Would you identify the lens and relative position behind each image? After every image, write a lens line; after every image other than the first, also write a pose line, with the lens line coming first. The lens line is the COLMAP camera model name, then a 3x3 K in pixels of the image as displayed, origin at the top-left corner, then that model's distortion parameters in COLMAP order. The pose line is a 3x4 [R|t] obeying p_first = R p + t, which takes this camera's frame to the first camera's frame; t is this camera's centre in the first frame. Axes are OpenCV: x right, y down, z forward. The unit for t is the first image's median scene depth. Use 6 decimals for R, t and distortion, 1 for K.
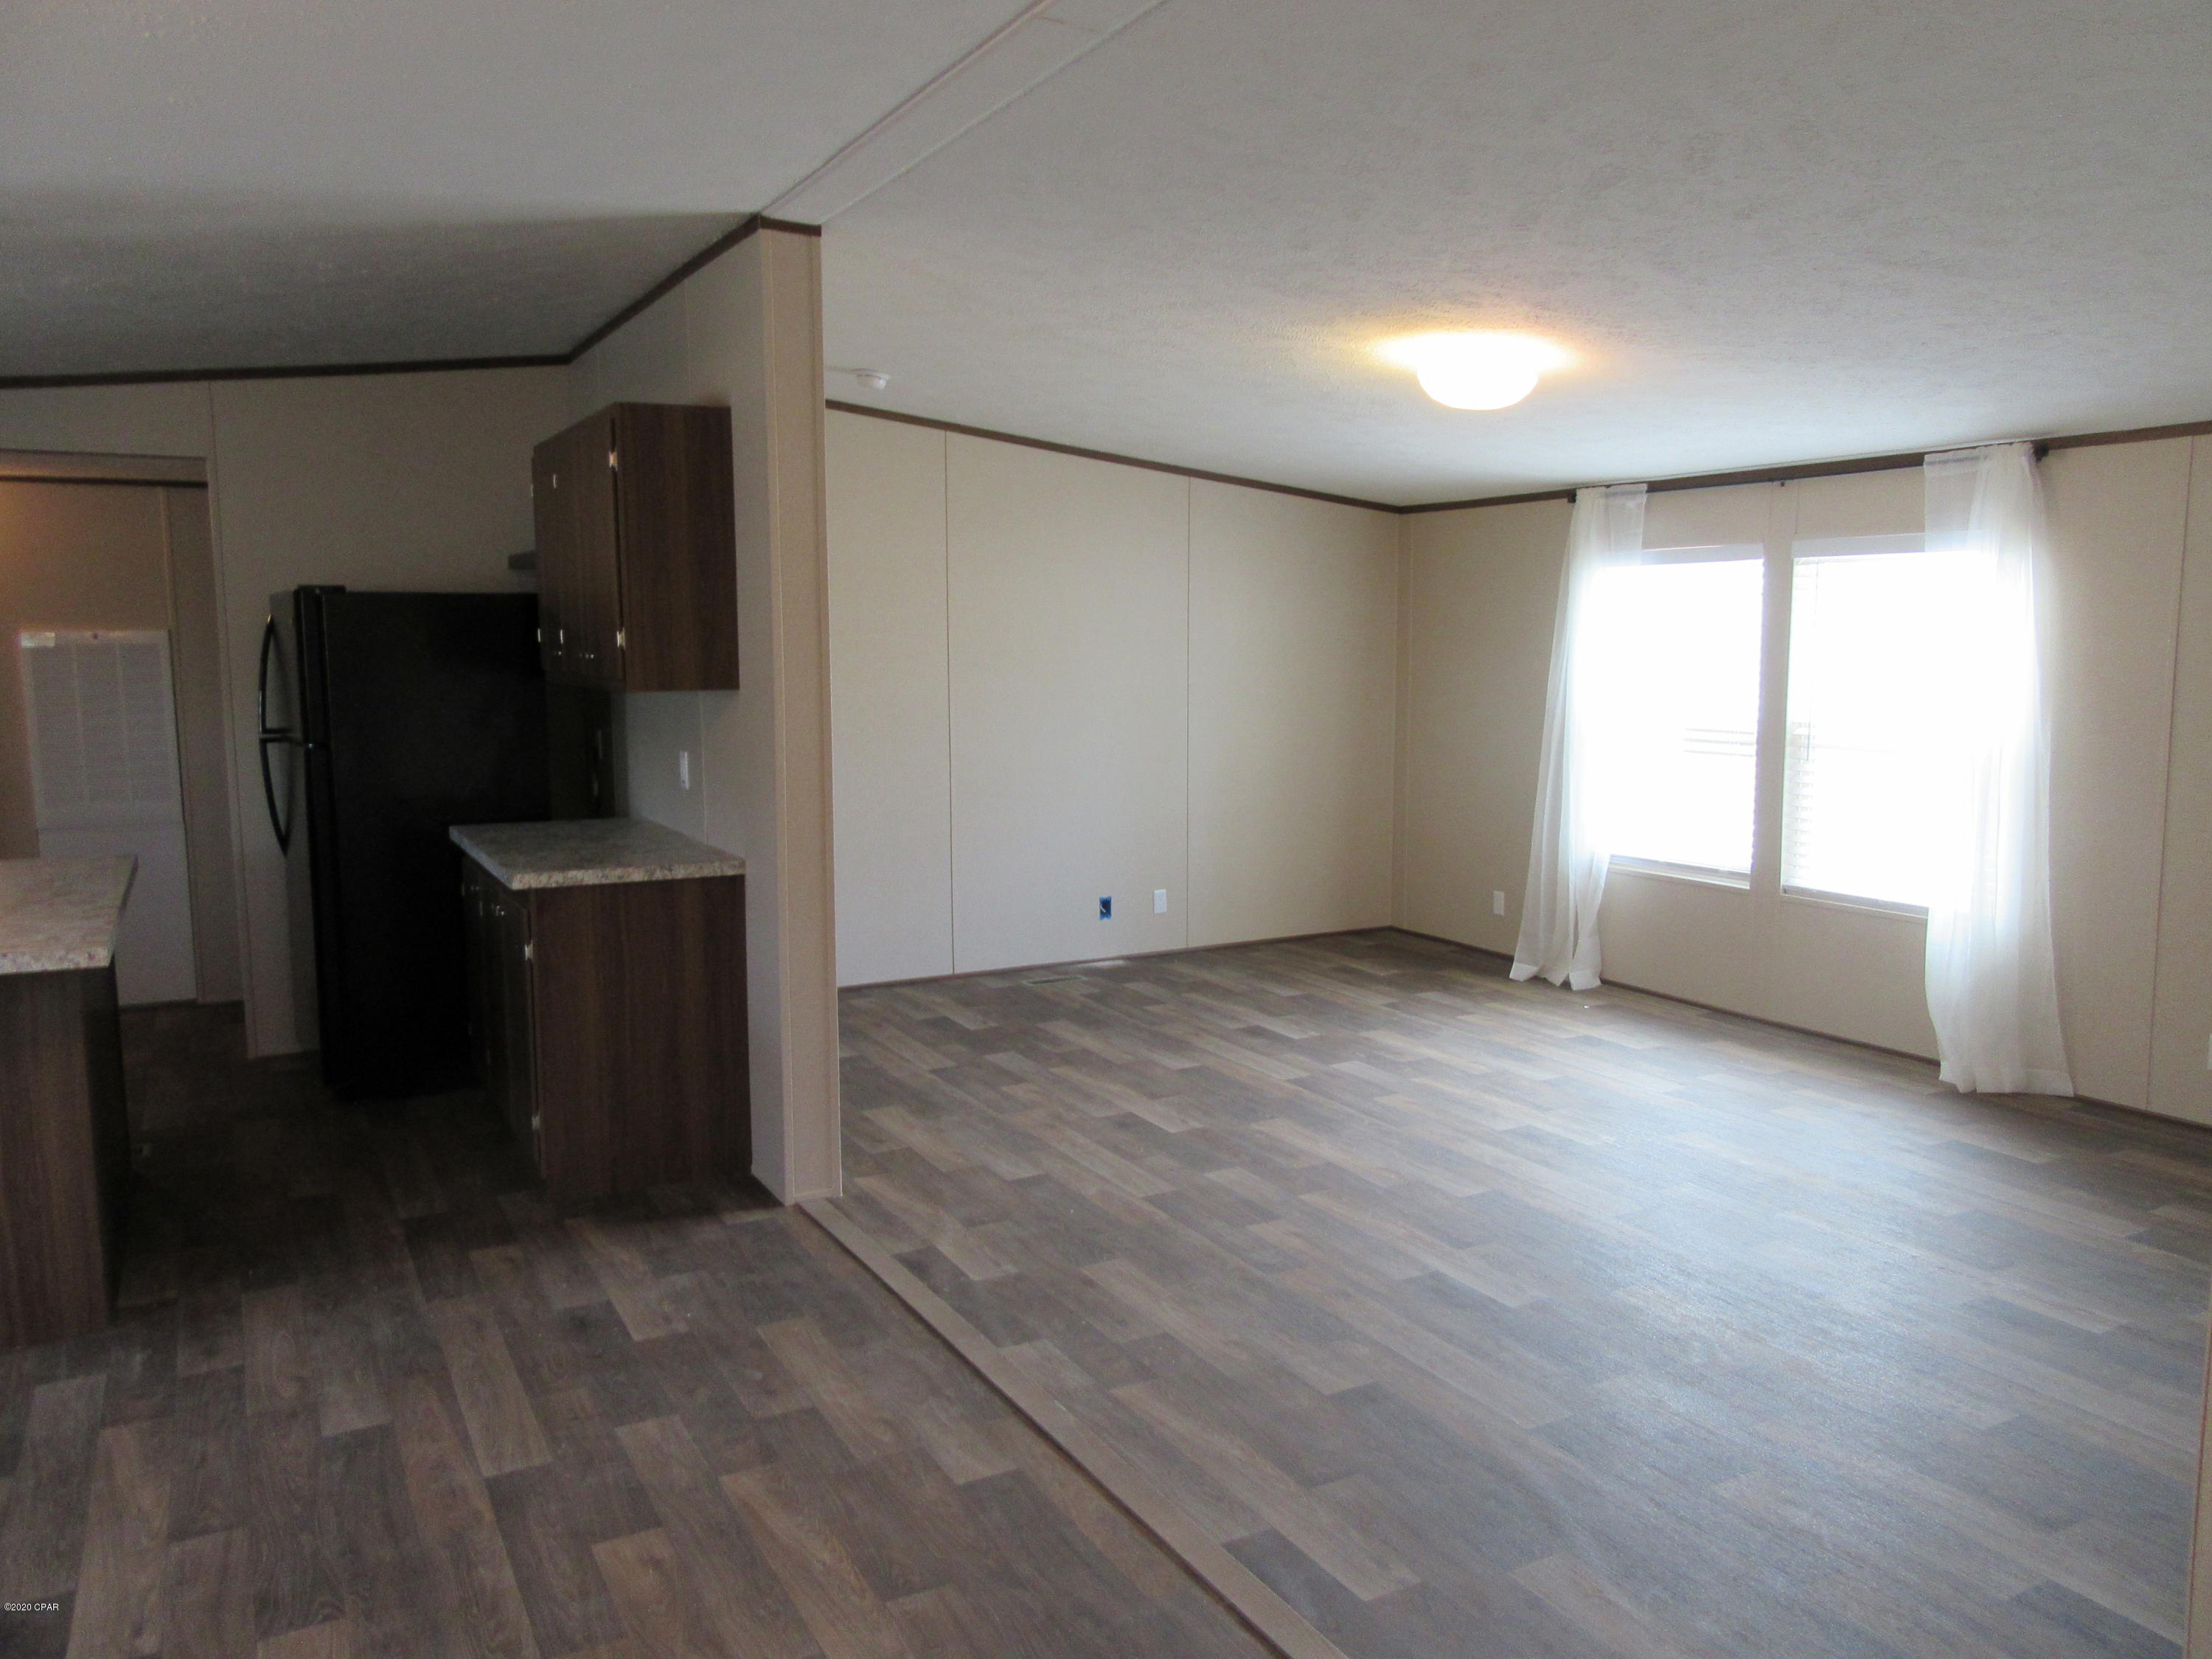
lens RADIAL K [[1638.1, 0, 1143.8], [0, 1638.1, 768.7], [0, 0, 1]] dist [-0.001530, 0.000050]
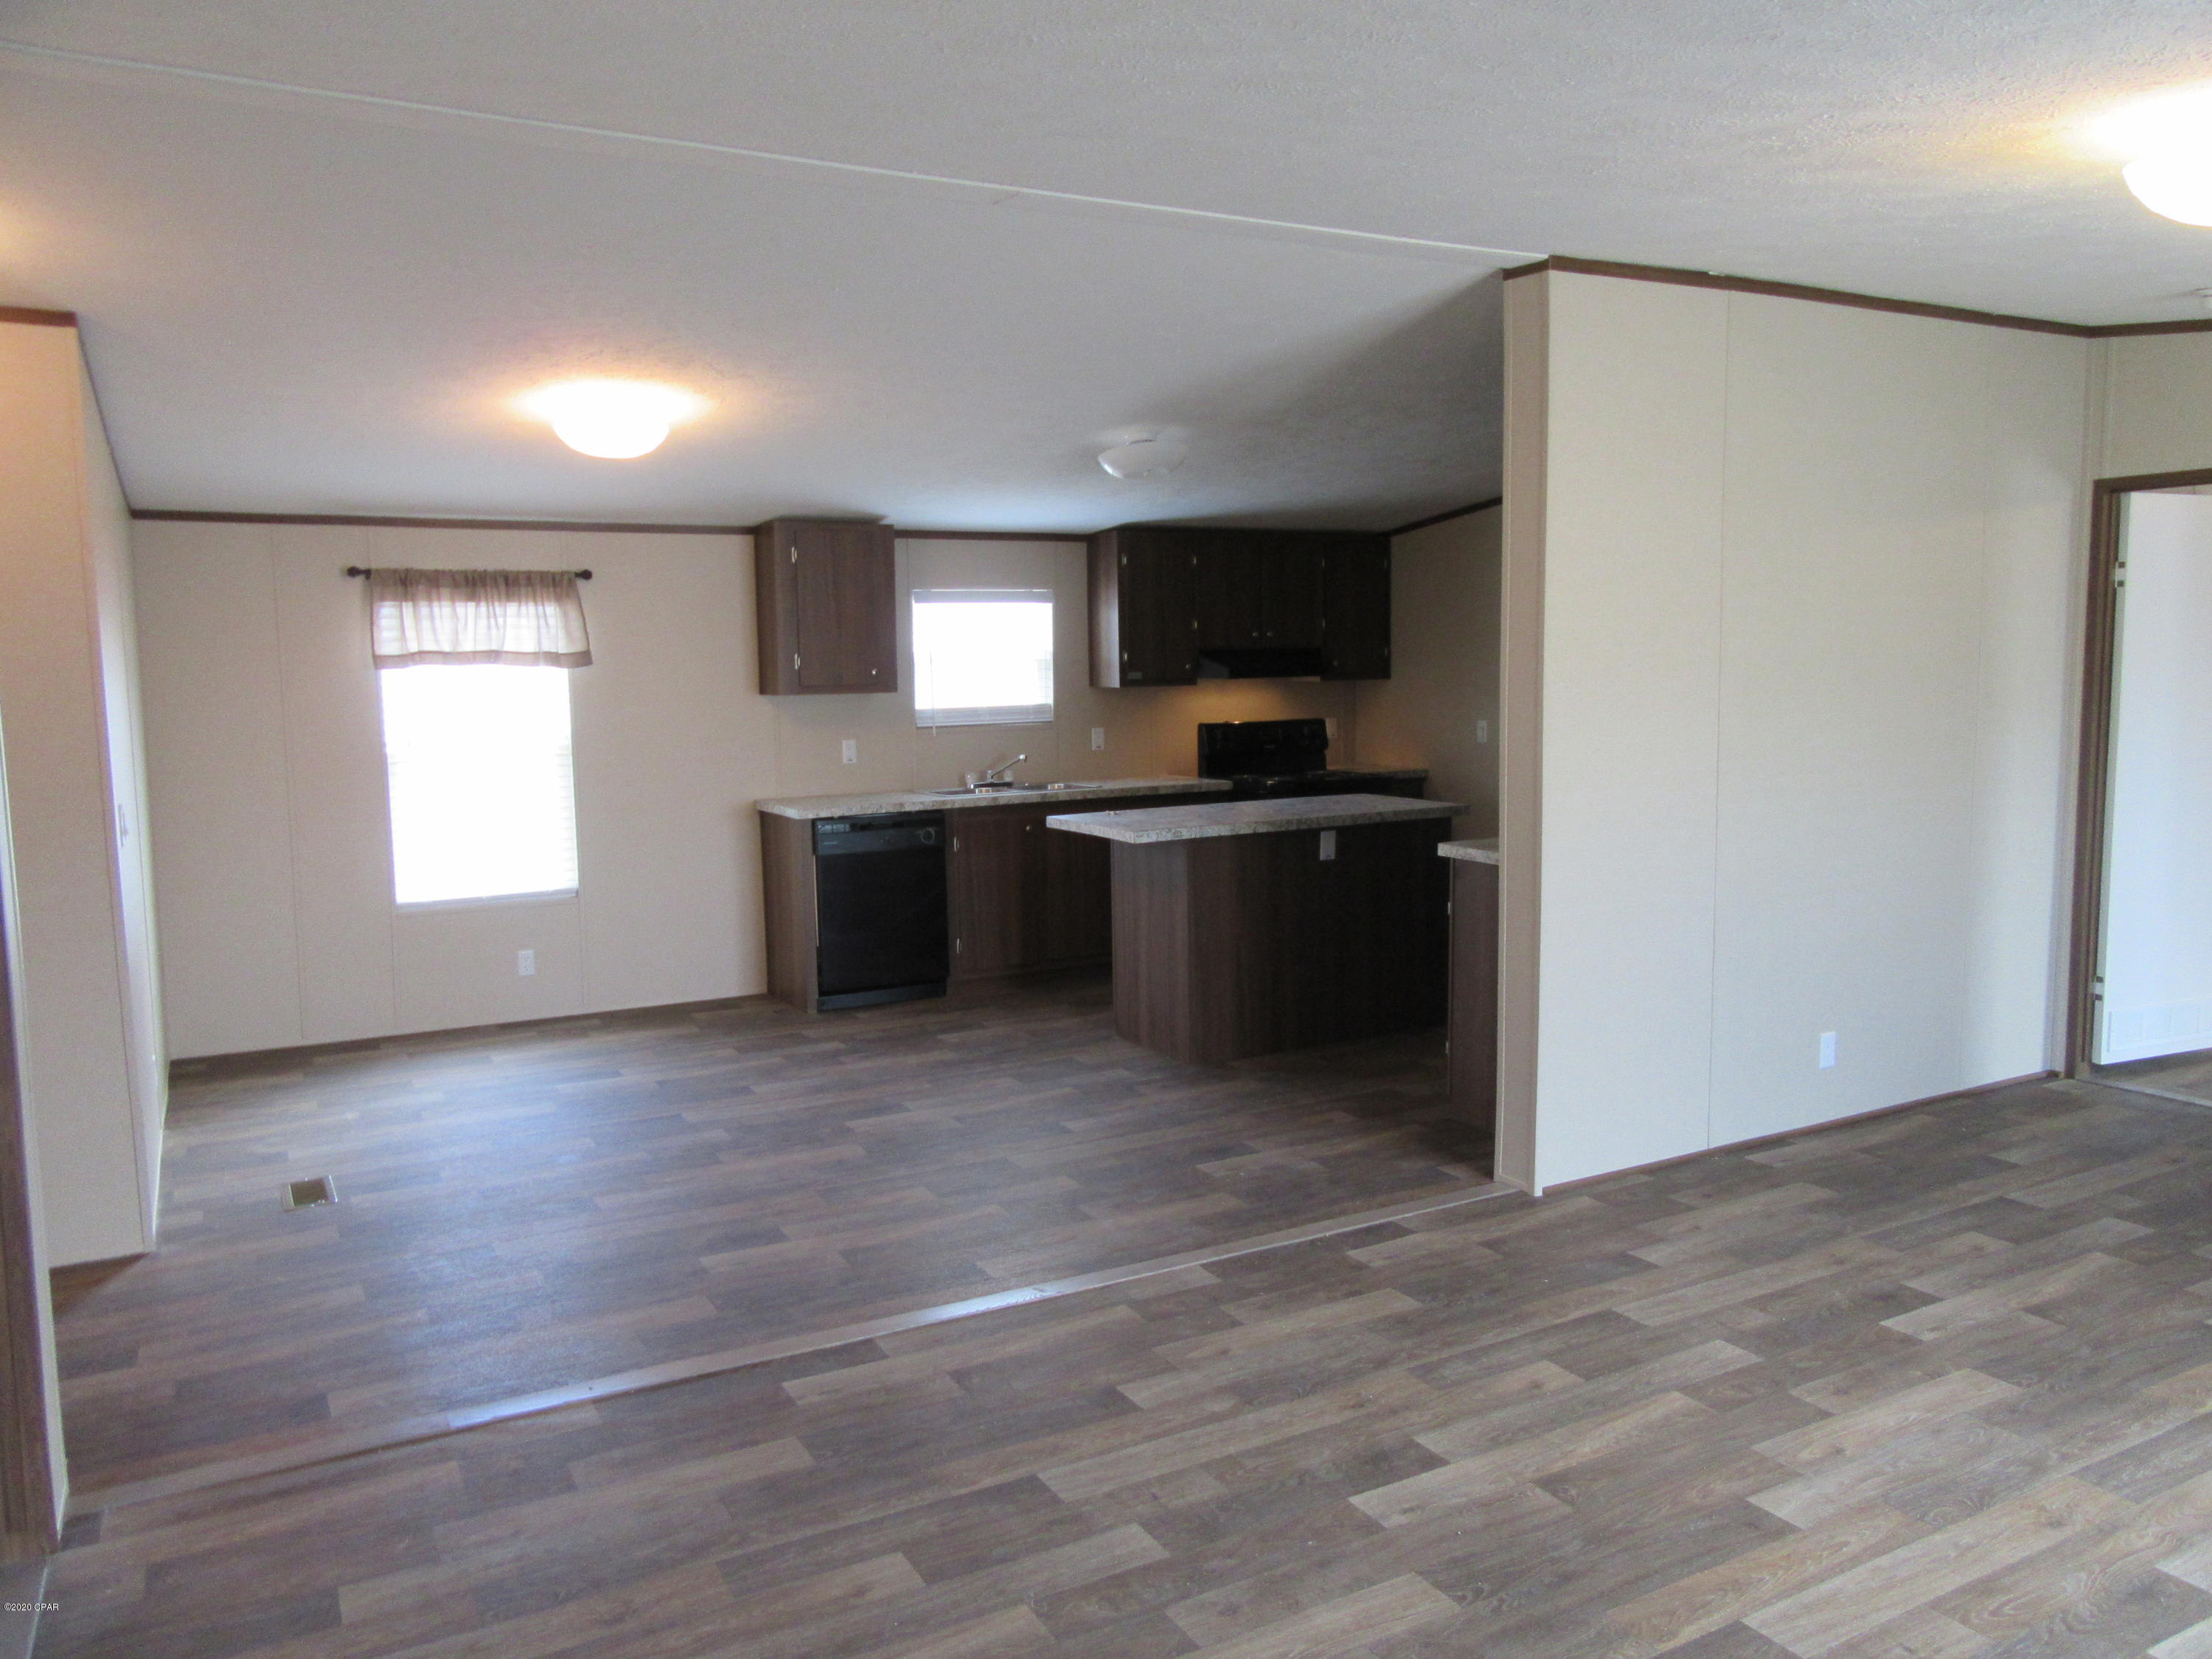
lens RADIAL K [[1638.1, 0, 1105.2], [0, 1638.1, 836.6], [0, 0, 1]] dist [-0.001530, 0.000050]
pose [[-0.011720, 0.110294, -0.993830, 0.814245], [-0.067477, 0.991545, 0.110836, -0.059685], [0.997652, 0.068359, -0.004179, 0.712718]]
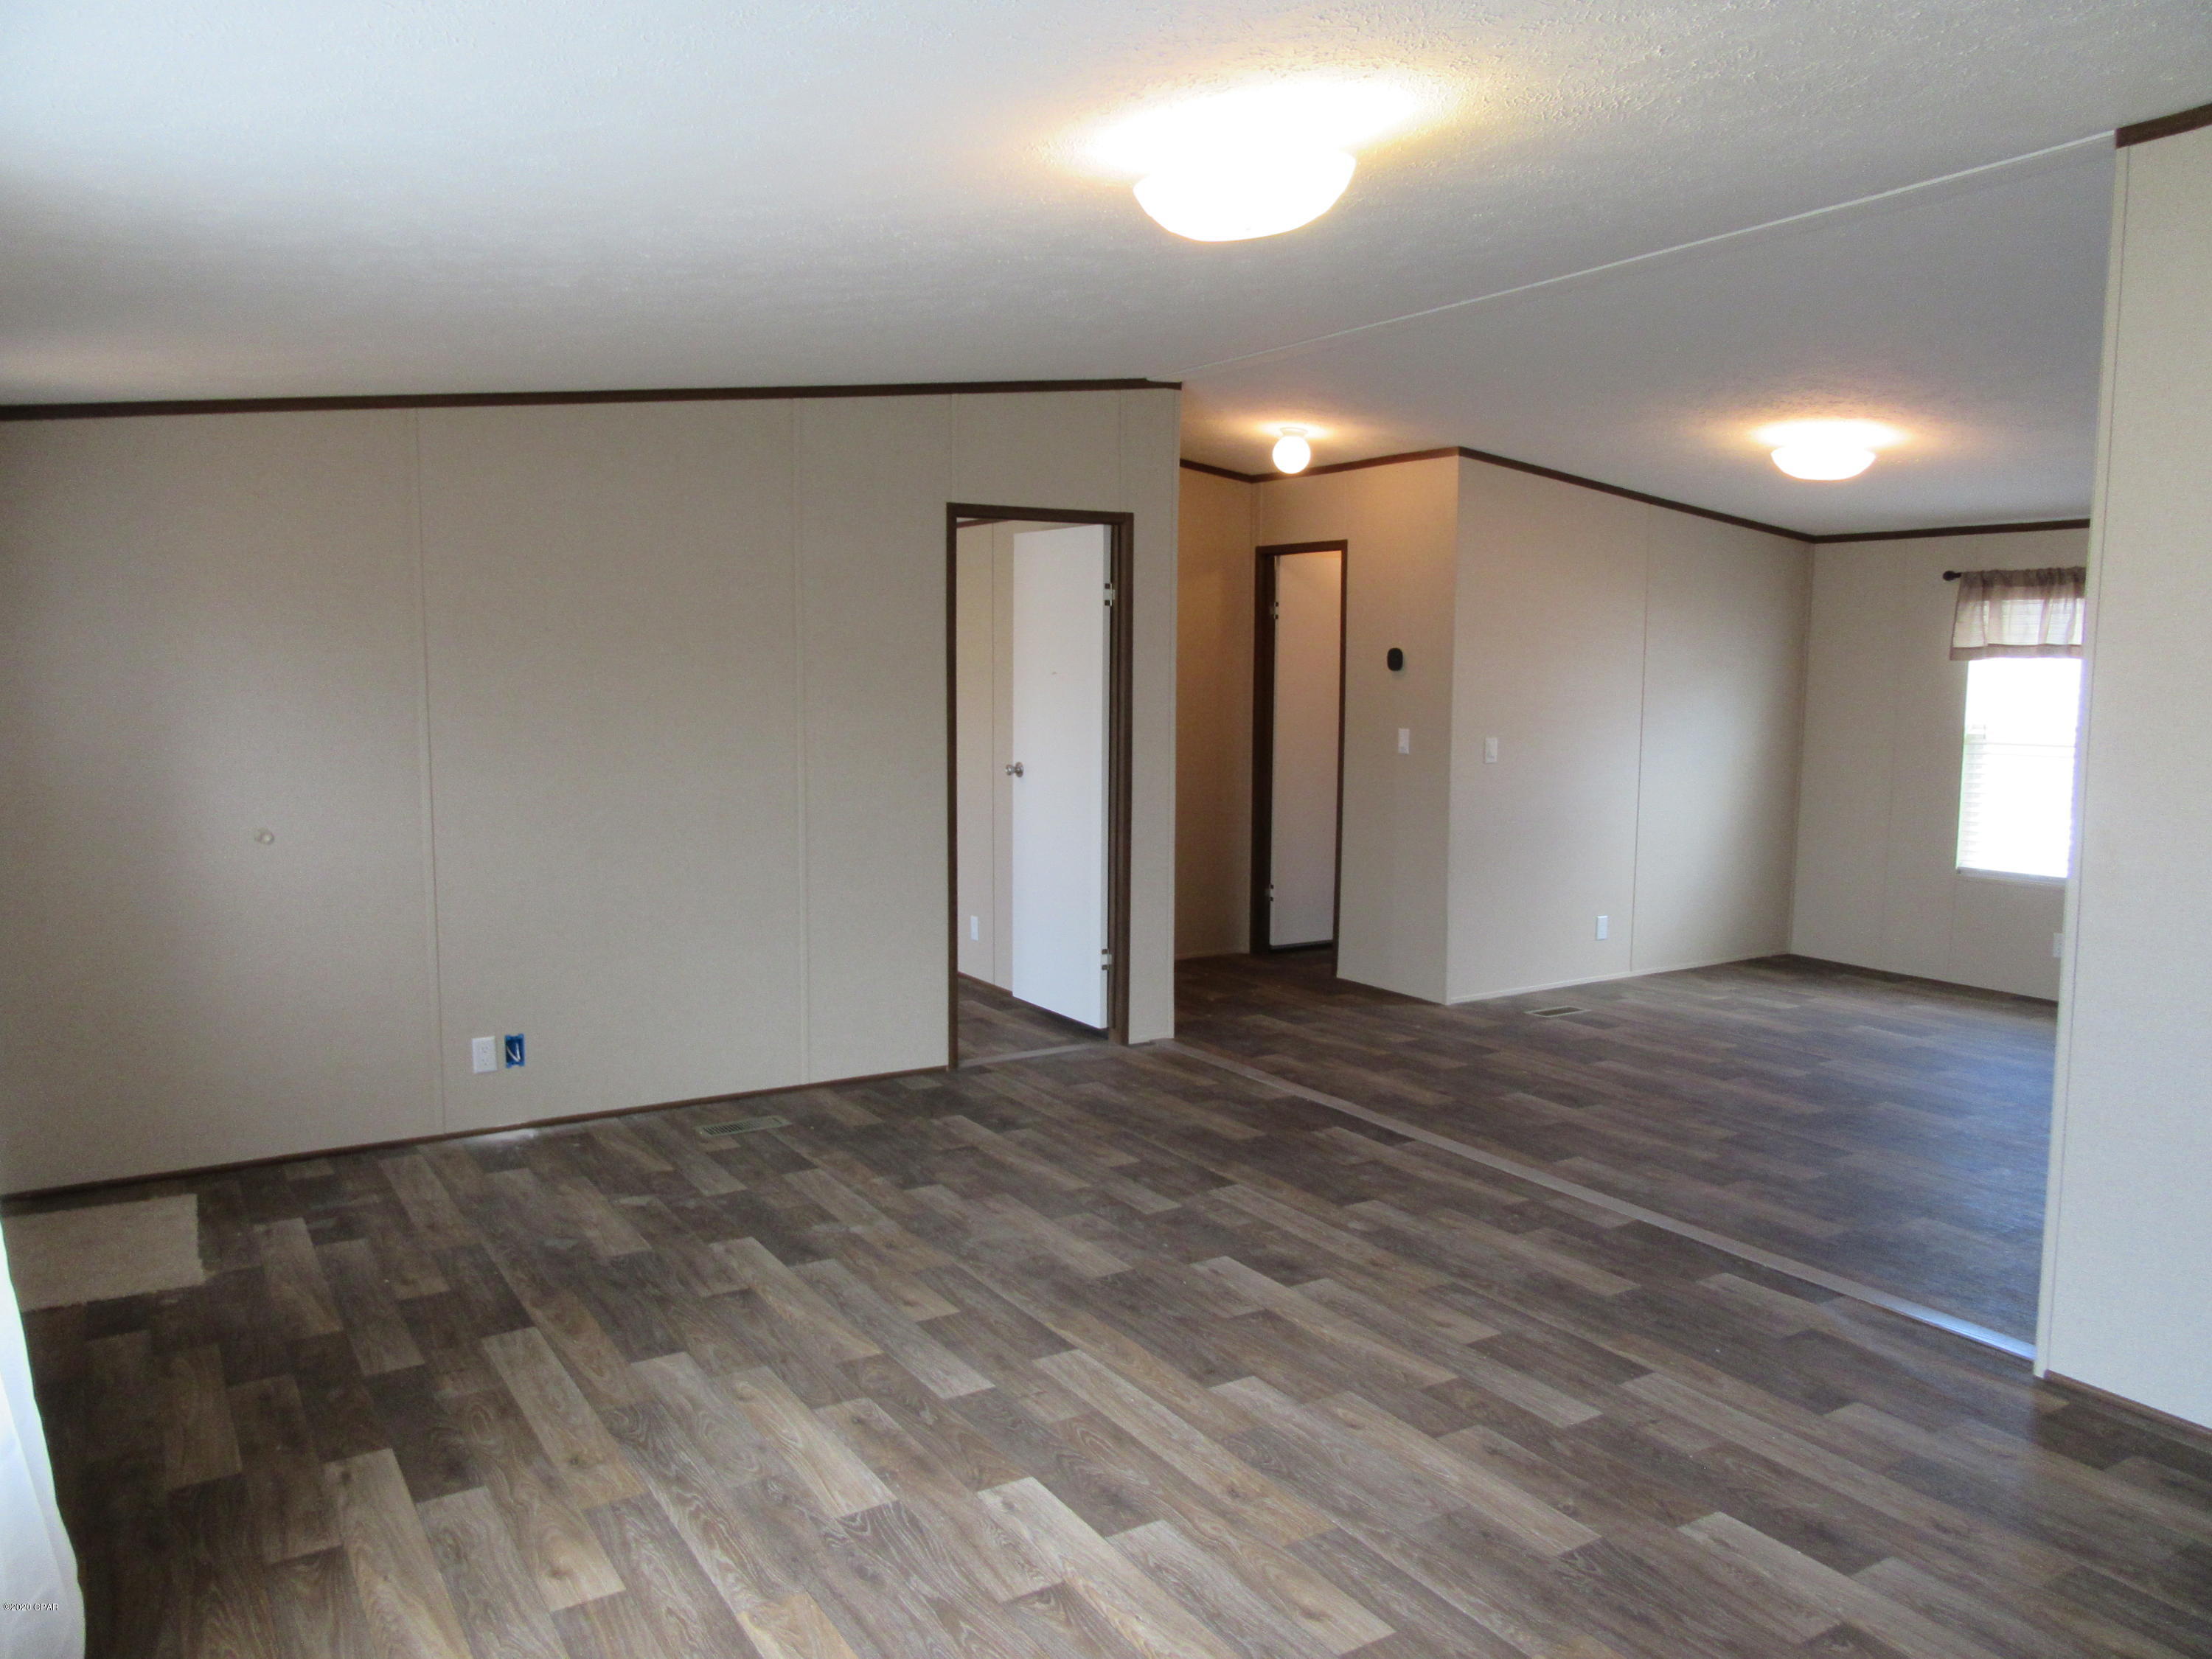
lens RADIAL K [[1638.1, 0, 1111.8], [0, 1638.1, 819.1], [0, 0, 1]] dist [-0.001530, 0.000050]
pose [[-0.999219, 0.003723, -0.039342, 0.286877], [-0.003443, 0.983566, 0.180517, -0.141501], [0.039368, 0.180511, -0.982785, 1.696297]]
